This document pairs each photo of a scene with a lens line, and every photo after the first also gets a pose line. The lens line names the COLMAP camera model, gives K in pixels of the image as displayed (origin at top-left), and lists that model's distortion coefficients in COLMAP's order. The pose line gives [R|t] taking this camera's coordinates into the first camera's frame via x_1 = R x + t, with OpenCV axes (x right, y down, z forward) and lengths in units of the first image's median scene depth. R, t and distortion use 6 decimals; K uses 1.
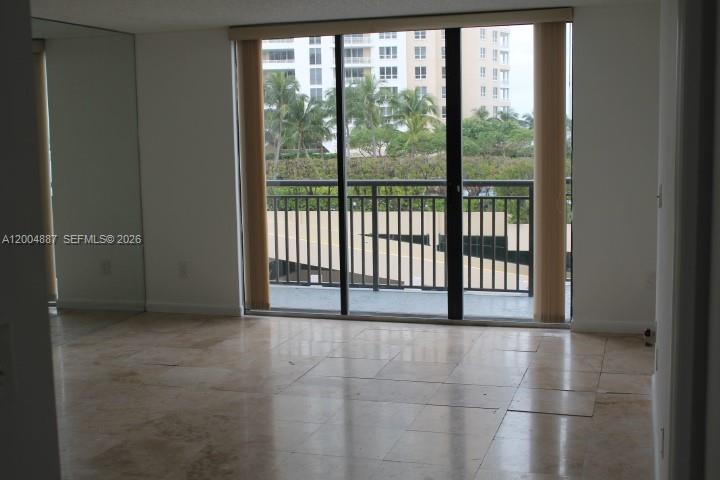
lens RADIAL K [[913.1, 0, 360.0], [0, 913.1, 240.0], [0, 0, 1]] dist [-0.029345, -0.017580]
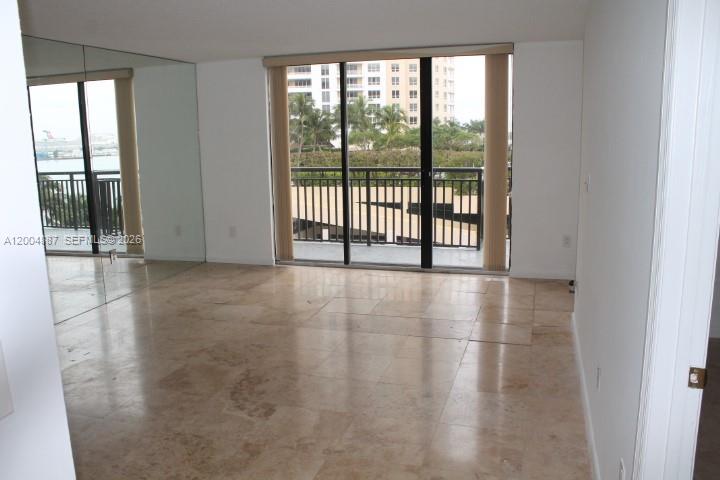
lens RADIAL K [[600.0, 0, 360.0], [0, 600.0, 240.0], [0, 0, 1]] dist [-0.163213, 0.152016]
pose [[0.999965, -0.000988, 0.008287, -0.004240], [0.000505, 0.998310, 0.058117, -0.007926], [-0.008330, -0.058111, 0.998275, 0.077173]]
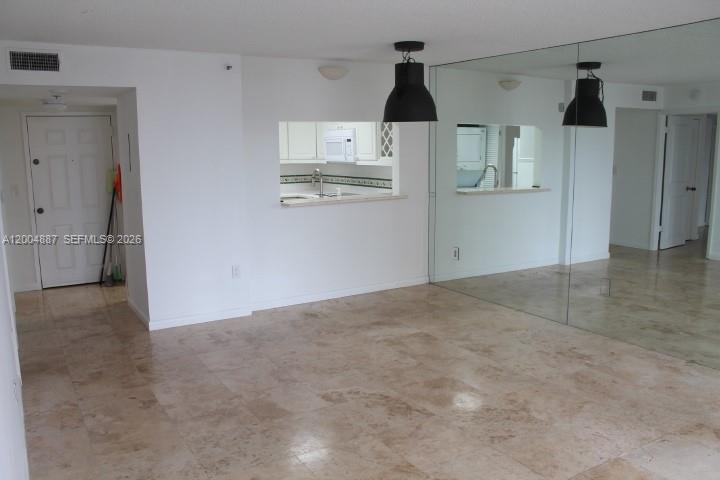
lens RADIAL K [[600.0, 0, 360.0], [0, 600.0, 240.0], [0, 0, 1]] dist [-0.163213, 0.152016]
pose [[-0.657125, 0.150409, -0.738623, 0.233936], [-0.061326, 0.965974, 0.251265, -0.098317], [0.751283, 0.210409, -0.625542, 0.740334]]
